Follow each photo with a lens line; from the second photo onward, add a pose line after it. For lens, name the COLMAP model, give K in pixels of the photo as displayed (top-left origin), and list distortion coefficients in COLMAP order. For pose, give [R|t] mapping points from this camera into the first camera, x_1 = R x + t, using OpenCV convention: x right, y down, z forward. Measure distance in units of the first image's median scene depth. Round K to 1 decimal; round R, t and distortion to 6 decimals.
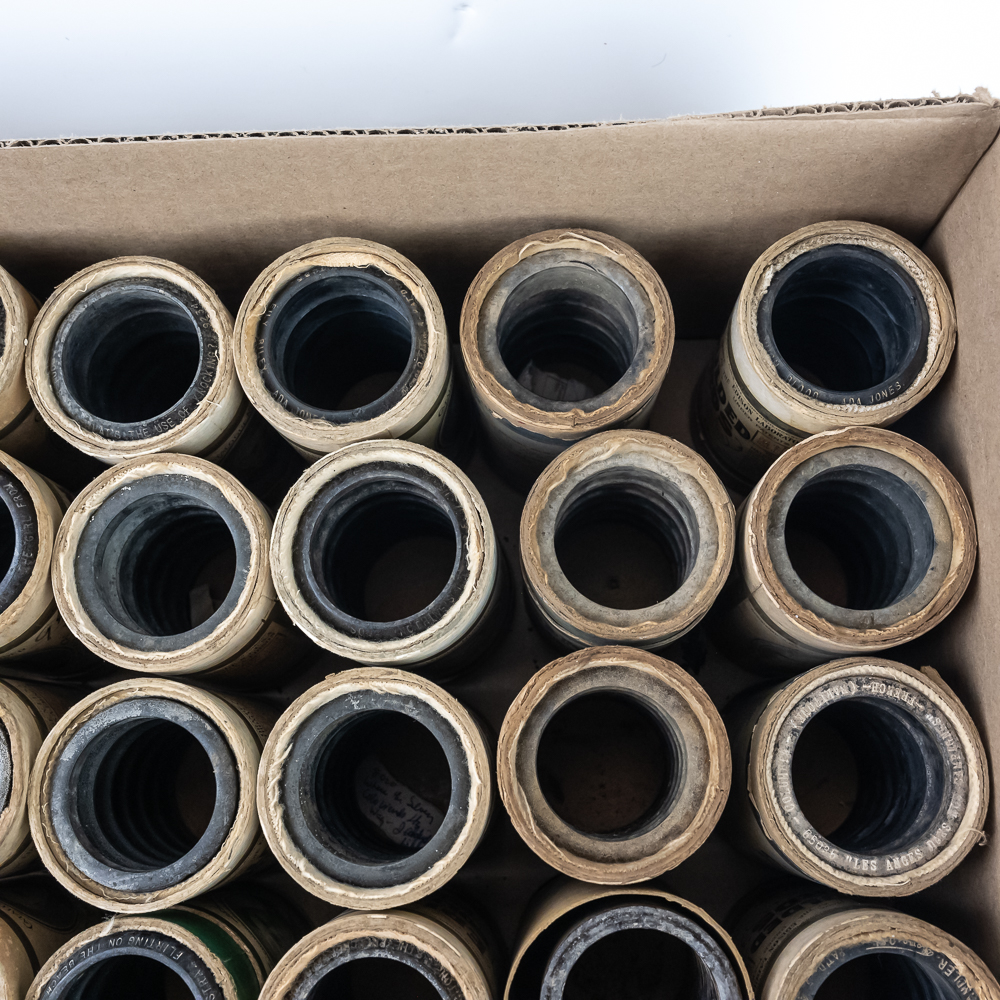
lens RADIAL K [[1106.4, 0, 507.3], [0, 1106.4, 502.3], [0, 0, 1]] dist [-0.015626, 0.000000]
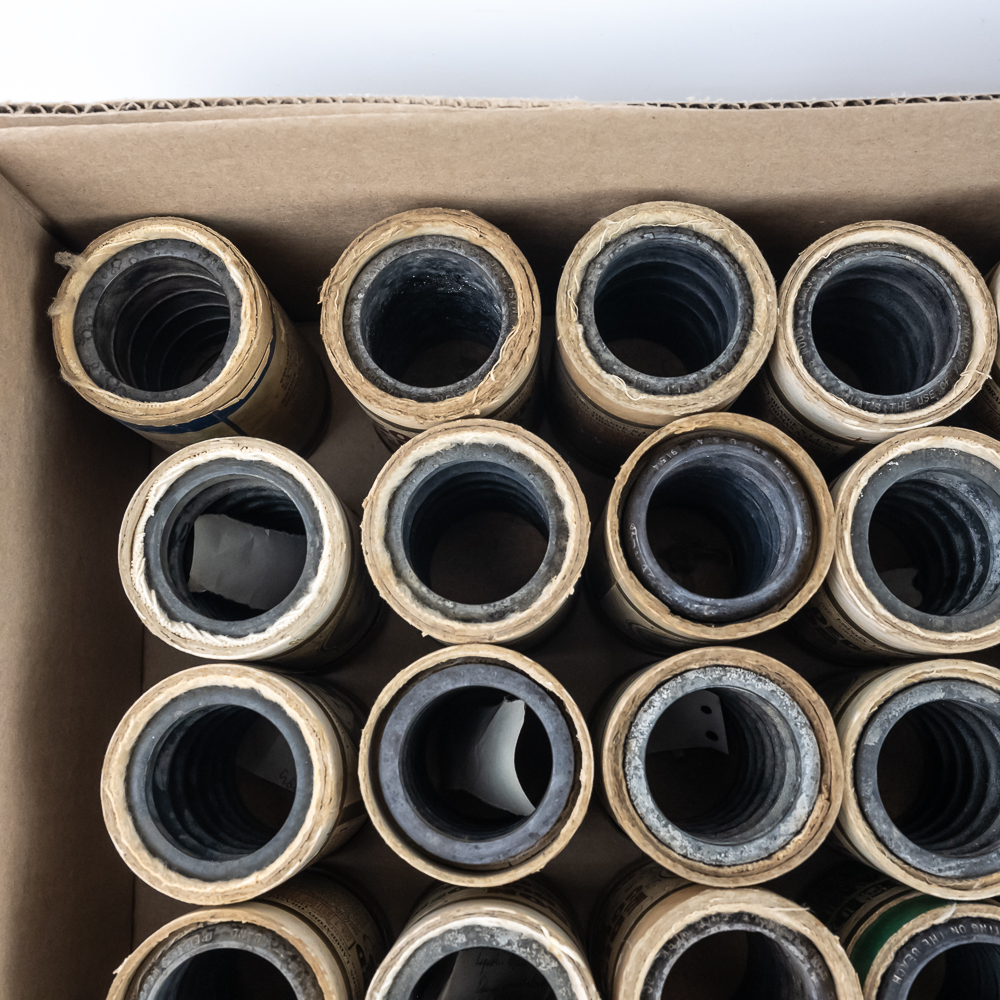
lens RADIAL K [[1106.4, 0, 491.2], [0, 1106.4, 540.4], [0, 0, 1]] dist [-0.015626, 0.000000]
pose [[0.999921, -0.006199, -0.010905, -0.705265], [0.006673, 0.999008, 0.044026, 0.009428], [0.010621, -0.044095, 0.998971, 0.034629]]
